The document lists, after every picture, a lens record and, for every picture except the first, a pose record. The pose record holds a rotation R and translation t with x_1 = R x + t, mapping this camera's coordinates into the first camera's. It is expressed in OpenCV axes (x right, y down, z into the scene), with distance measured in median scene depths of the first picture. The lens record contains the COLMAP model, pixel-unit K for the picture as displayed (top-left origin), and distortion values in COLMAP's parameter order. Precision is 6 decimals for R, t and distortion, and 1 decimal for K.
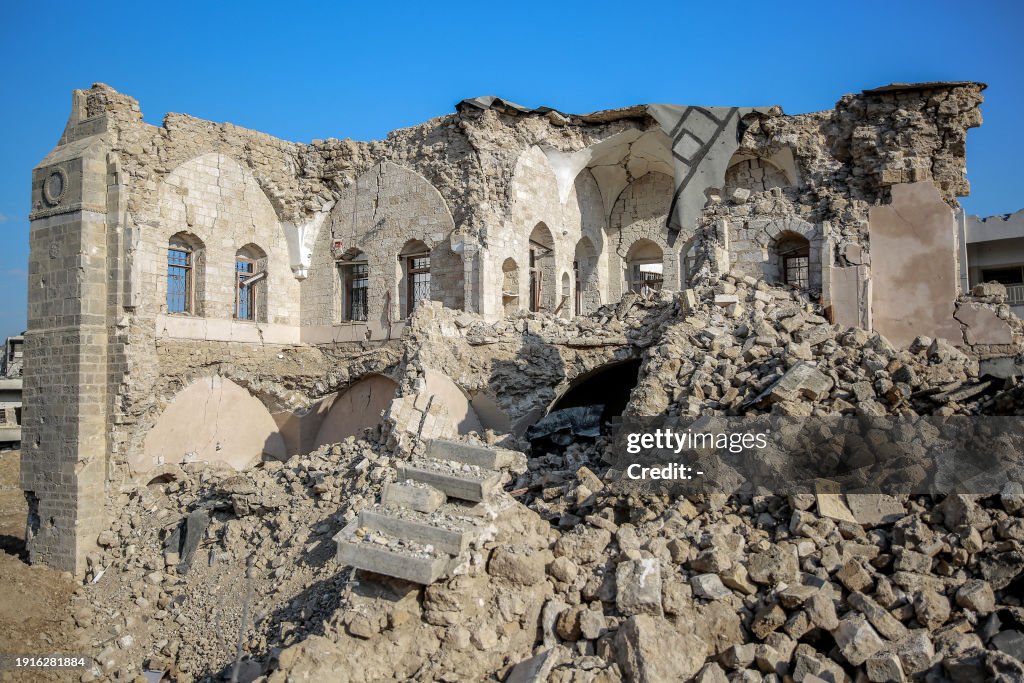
lens RADIAL K [[928.3, 0, 508.2], [0, 928.3, 335.9], [0, 0, 1]] dist [-0.013383, 0.000000]
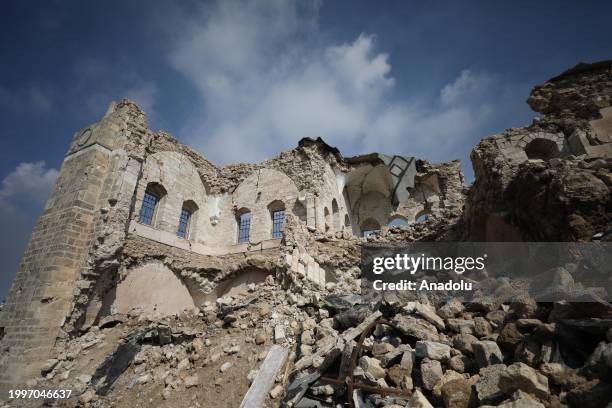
lens RADIAL K [[278.2, 0, 302.9], [0, 278.2, 204.1], [0, 0, 1]] dist [-0.025625, 0.002701]
pose [[0.990271, 0.048889, 0.130284, -0.126552], [-0.000489, 0.937468, -0.348071, 0.118112], [-0.139154, 0.344621, 0.928371, 0.447139]]
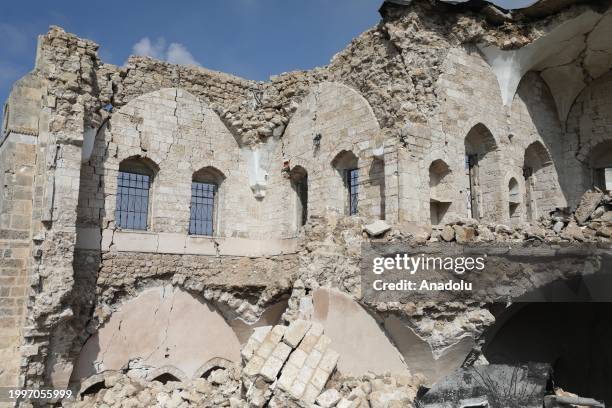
lens RADIAL K [[523.5, 0, 304.6], [0, 523.5, 203.3], [0, 0, 1]] dist [0.029248, 0.023053]
pose [[0.930802, -0.040312, -0.363295, 0.063885], [0.008106, 0.995932, -0.089741, 0.003149], [0.365435, 0.080586, 0.927342, 0.478287]]
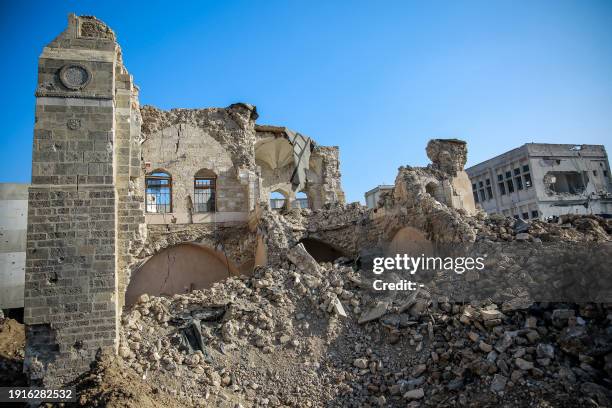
lens RADIAL K [[421.6, 0, 308.2], [0, 421.6, 202.1], [0, 0, 1]] dist [-0.063446, 0.012641]
pose [[0.628245, 0.104343, 0.770987, -0.614560], [0.019772, 0.988505, -0.149892, 0.087964], [-0.777764, 0.109413, 0.618960, 0.362478]]
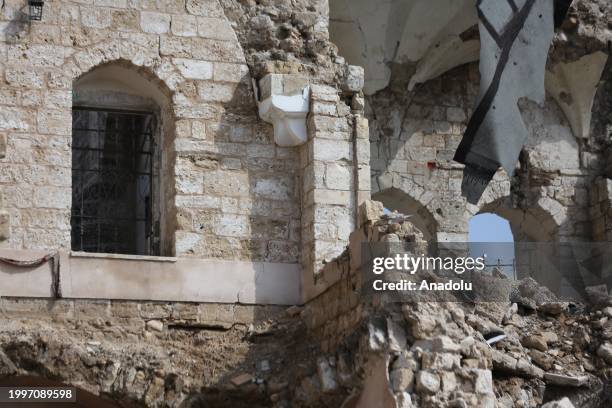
lens RADIAL K [[2379.6, 0, 307.0], [0, 2379.6, 205.0], [0, 0, 1]] dist [0.274219, 0.000000]
pose [[0.641687, 0.184256, 0.744505, -0.834075], [-0.044390, 0.978009, -0.203786, 0.168885], [-0.765681, 0.097718, 0.635755, 0.298127]]
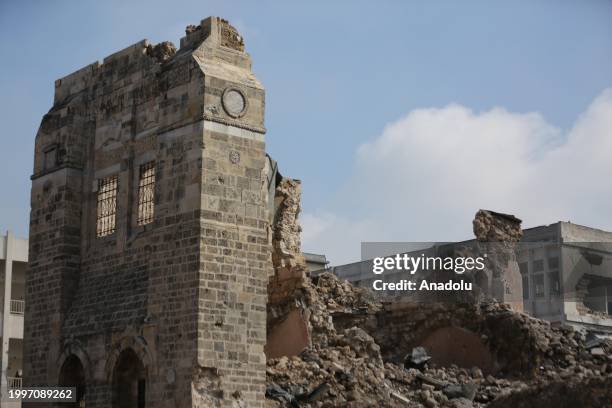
lens RADIAL K [[1222.2, 0, 306.0], [0, 1222.2, 203.3], [0, 0, 1]] dist [-0.330981, 0.000000]
pose [[0.286551, 0.230753, 0.929861, -1.585490], [-0.077355, 0.972965, -0.217611, 0.241406], [-0.954937, -0.009573, 0.296654, 0.410447]]
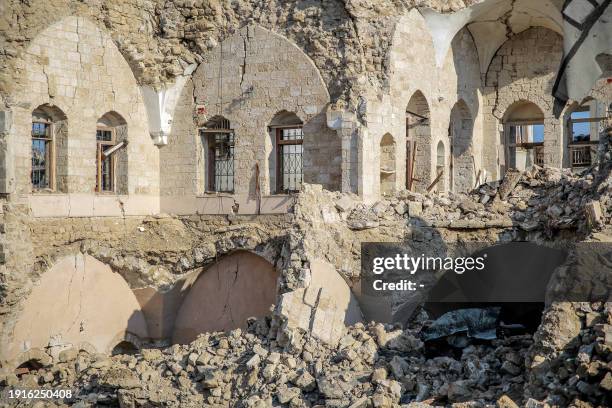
lens RADIAL K [[1086.7, 0, 306.7], [0, 1086.7, 202.8], [0, 0, 1]] dist [0.251558, 0.000000]
pose [[0.999937, 0.006661, -0.009028, -0.070718], [-0.006082, 0.998012, 0.062731, -0.082184], [0.009428, -0.062672, 0.997990, -0.127321]]
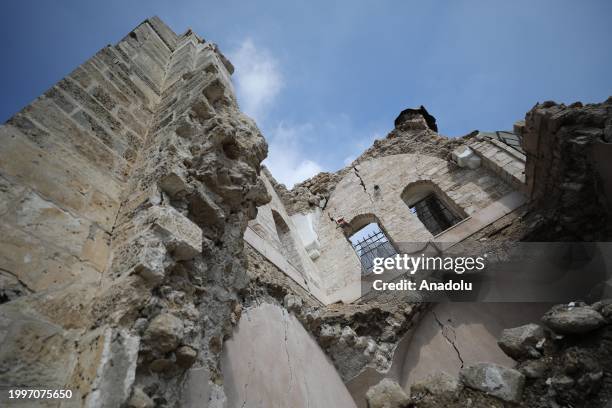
lens RADIAL K [[278.2, 0, 306.4], [0, 278.2, 203.7], [0, 0, 1]] dist [-0.025625, 0.002701]
pose [[0.961488, -0.120455, 0.247046, -0.343292], [0.262014, 0.673157, -0.691526, 0.140127], [-0.083004, 0.729623, 0.678793, 0.802048]]
